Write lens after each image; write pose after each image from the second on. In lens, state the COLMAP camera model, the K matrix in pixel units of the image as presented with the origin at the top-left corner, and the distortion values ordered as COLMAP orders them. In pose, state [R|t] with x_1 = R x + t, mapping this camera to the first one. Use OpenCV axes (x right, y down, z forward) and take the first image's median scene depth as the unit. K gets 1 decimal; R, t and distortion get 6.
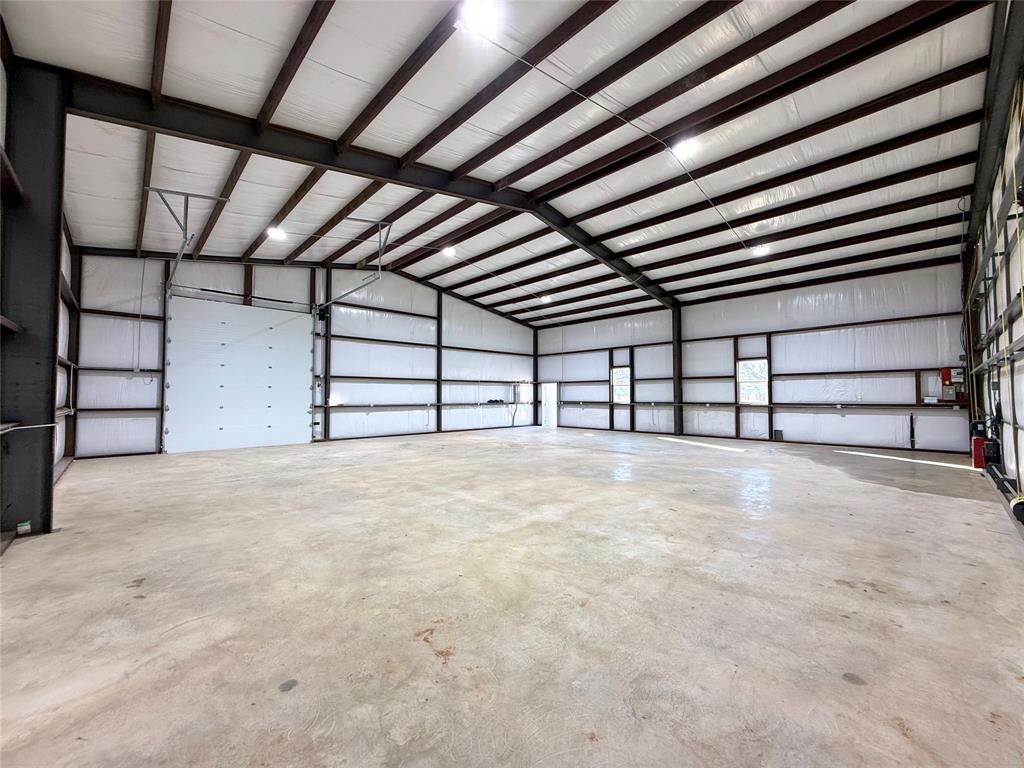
lens RADIAL K [[407.4, 0, 508.2], [0, 407.4, 383.7], [0, 0, 1]] dist [-0.001775, 0.000233]
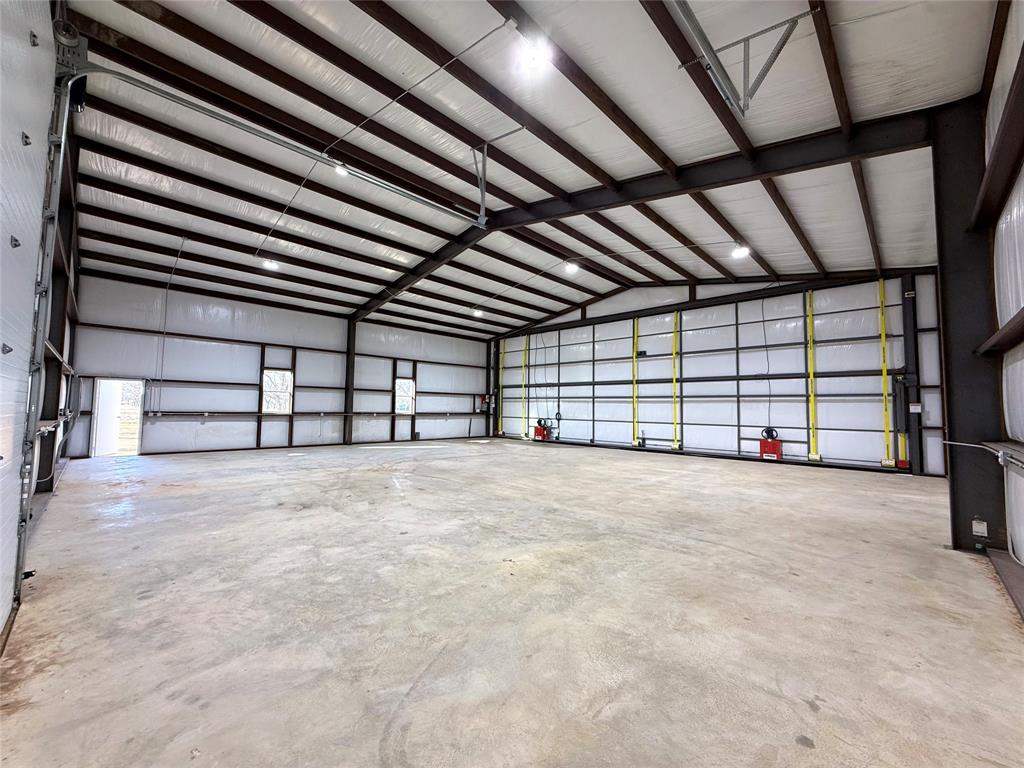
lens RADIAL K [[407.4, 0, 508.2], [0, 407.4, 383.7], [0, 0, 1]] dist [-0.001775, 0.000233]
pose [[-0.024892, 0.064313, 0.997619, -0.636797], [-0.045268, 0.996832, -0.065392, 0.023261], [-0.998665, -0.046788, -0.021902, 0.638835]]
